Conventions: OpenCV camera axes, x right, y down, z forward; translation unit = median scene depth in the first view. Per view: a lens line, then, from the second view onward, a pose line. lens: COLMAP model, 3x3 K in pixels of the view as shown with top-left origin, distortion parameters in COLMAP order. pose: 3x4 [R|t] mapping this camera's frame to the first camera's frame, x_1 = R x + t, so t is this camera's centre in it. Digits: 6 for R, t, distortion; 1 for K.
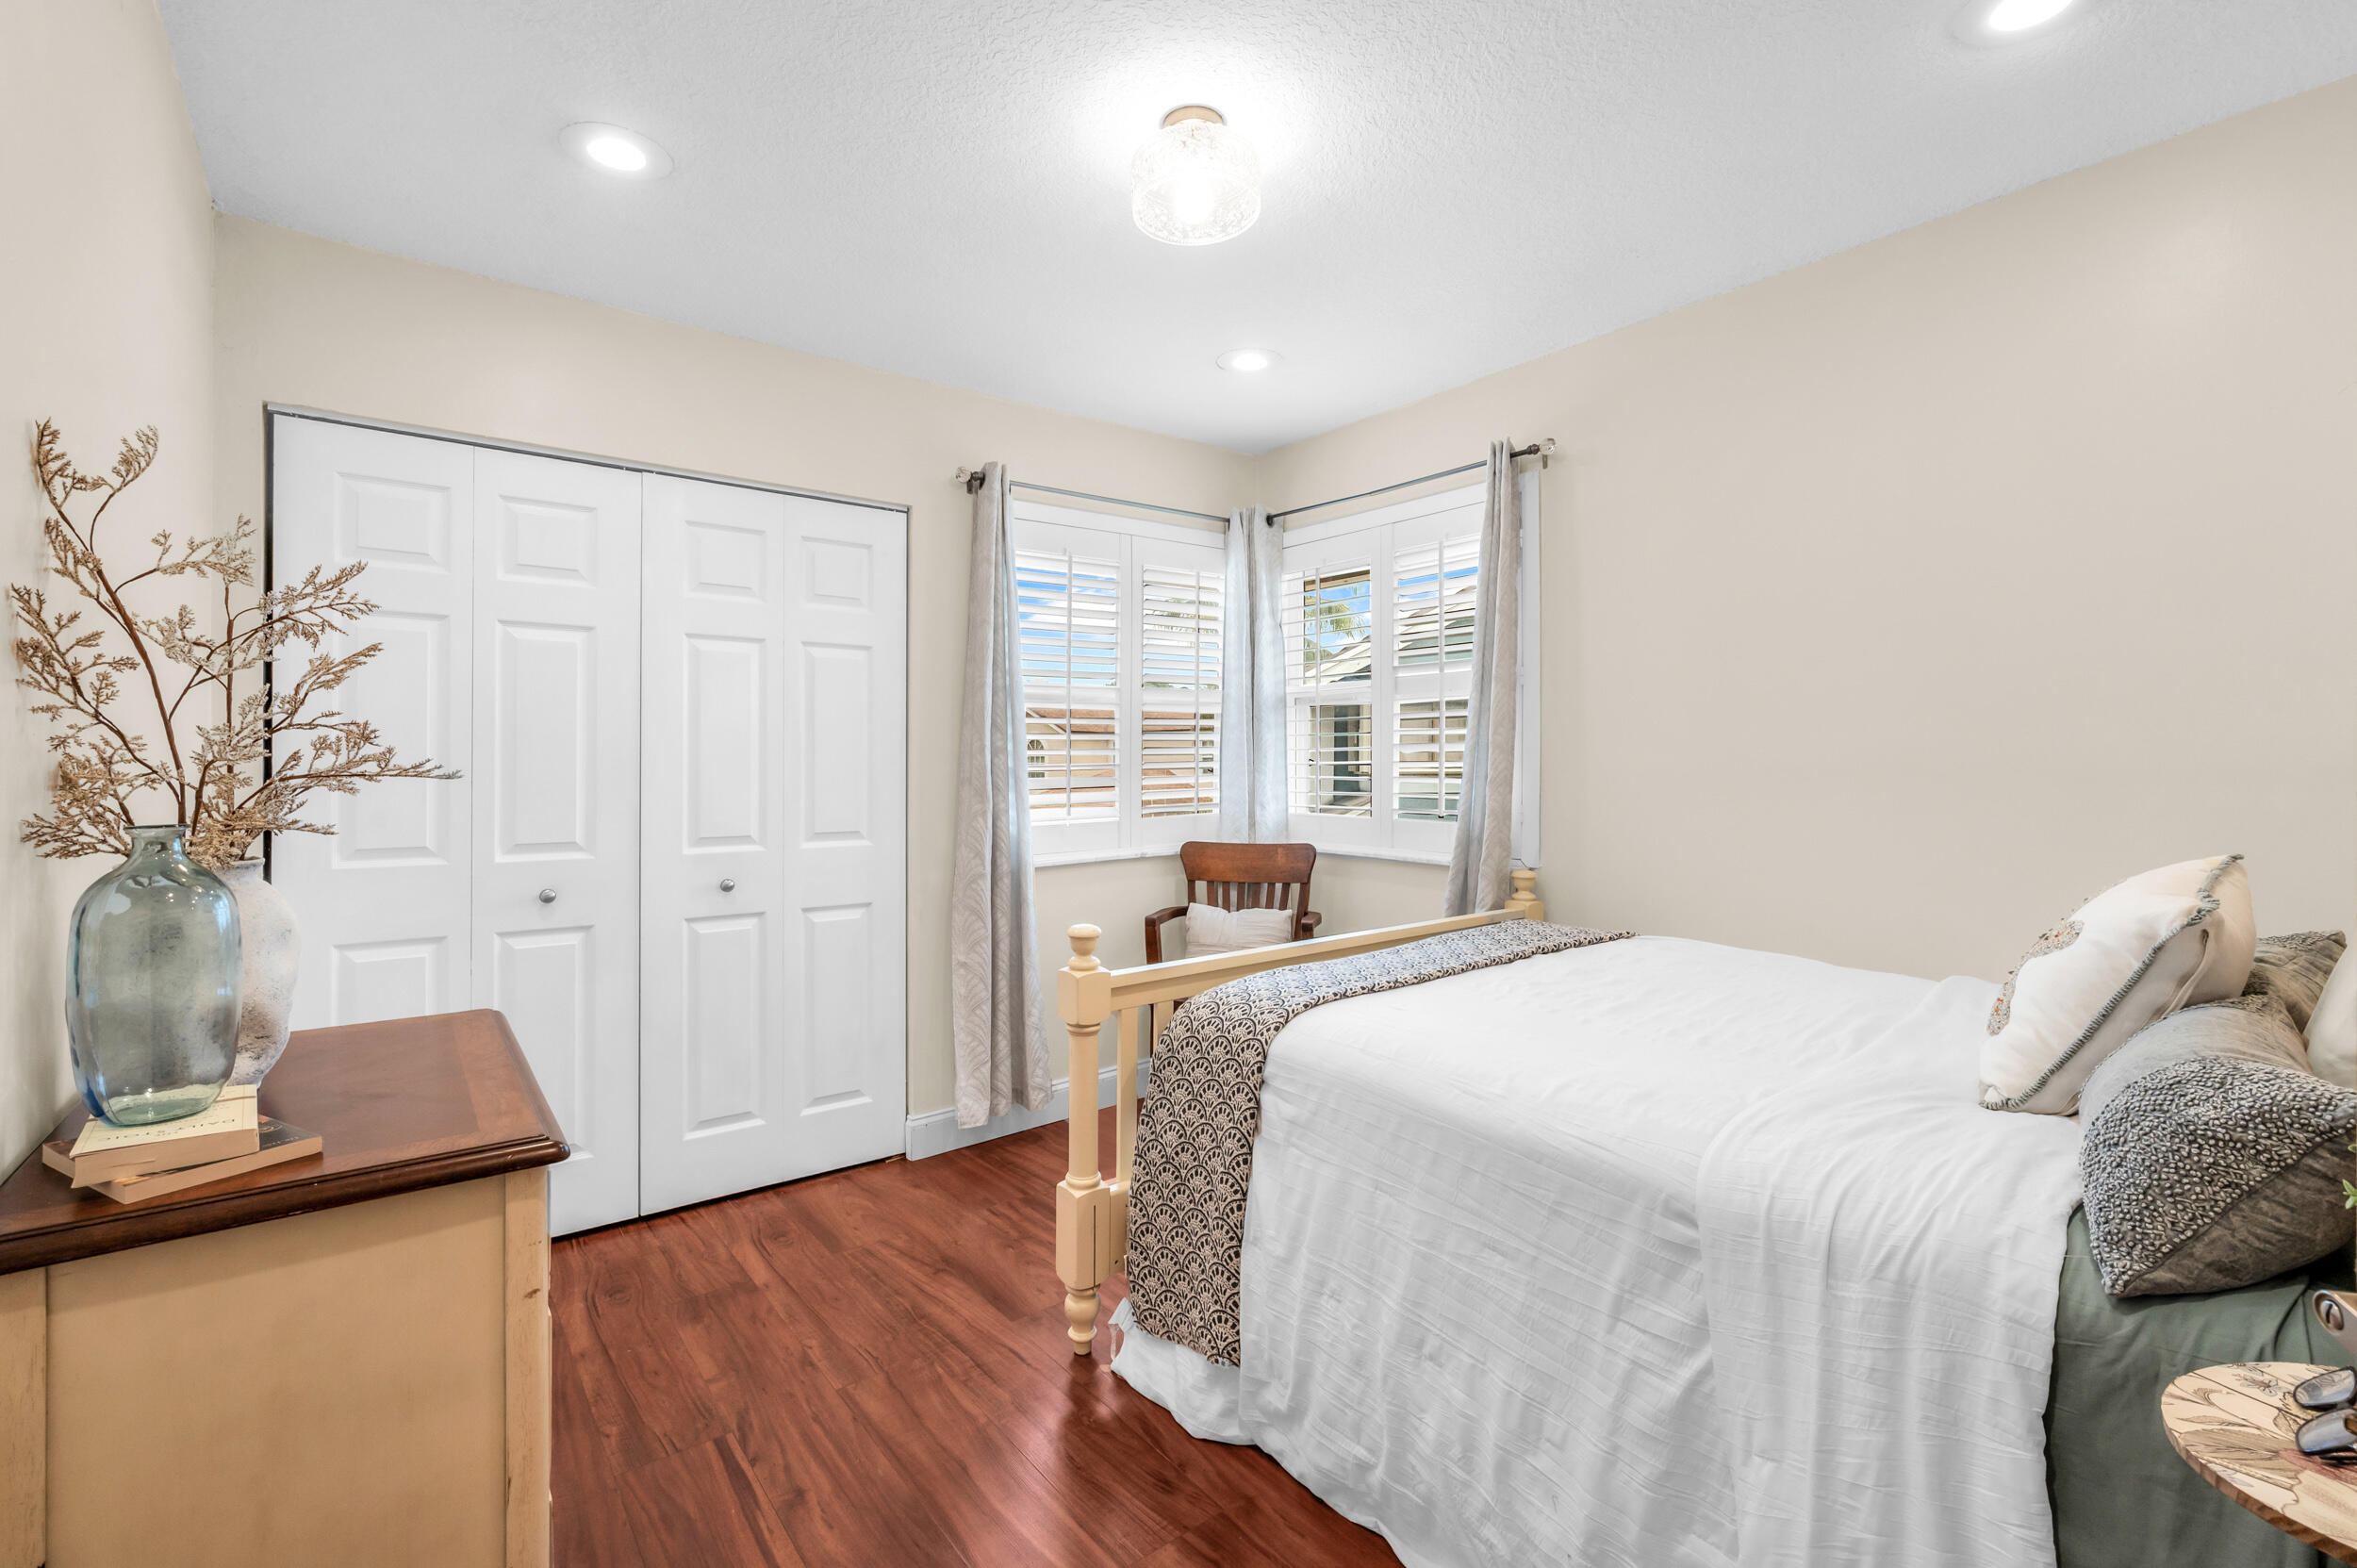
lens RADIAL K [[1013.3, 0, 1175.6], [0, 1013.3, 778.0], [0, 0, 1]] dist [0.002118, -0.000092]
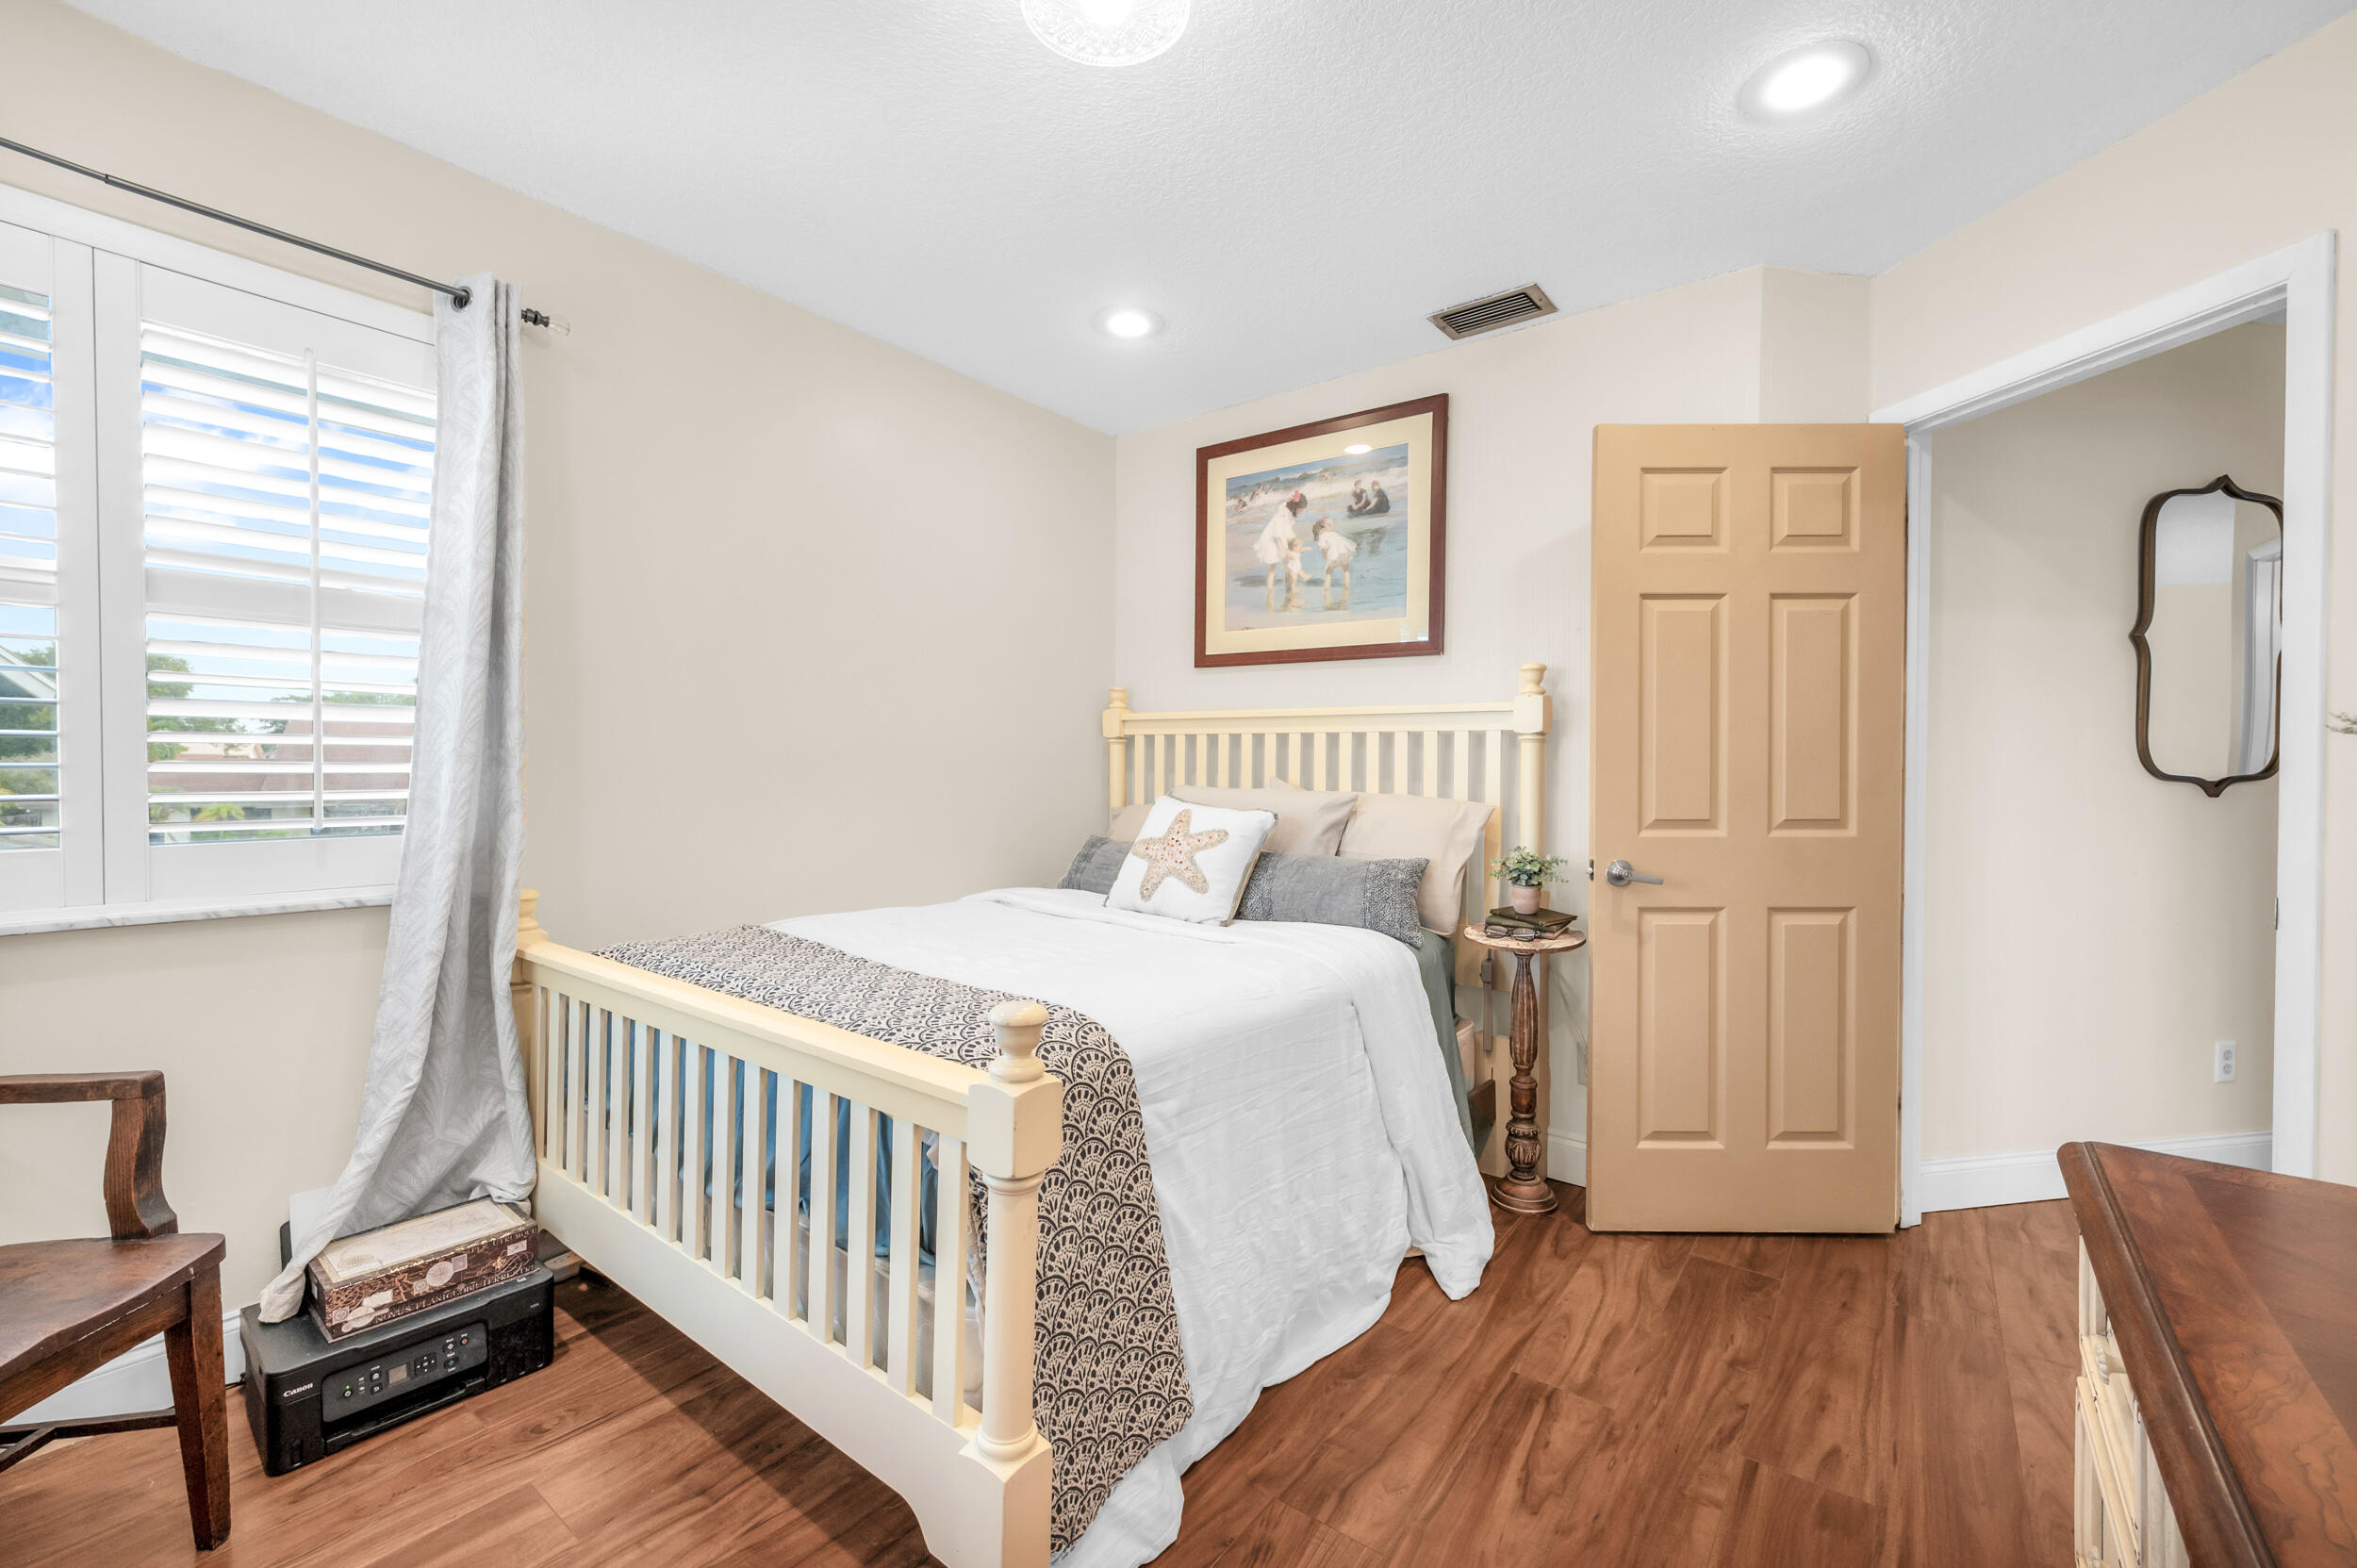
lens RADIAL K [[1013.3, 0, 1175.6], [0, 1013.3, 778.0], [0, 0, 1]] dist [0.002118, -0.000092]
pose [[-0.255205, 0.015799, 0.966758, -1.213507], [0.051091, 0.998690, -0.002833, 0.012942], [-0.965536, 0.048670, -0.255678, 1.705449]]
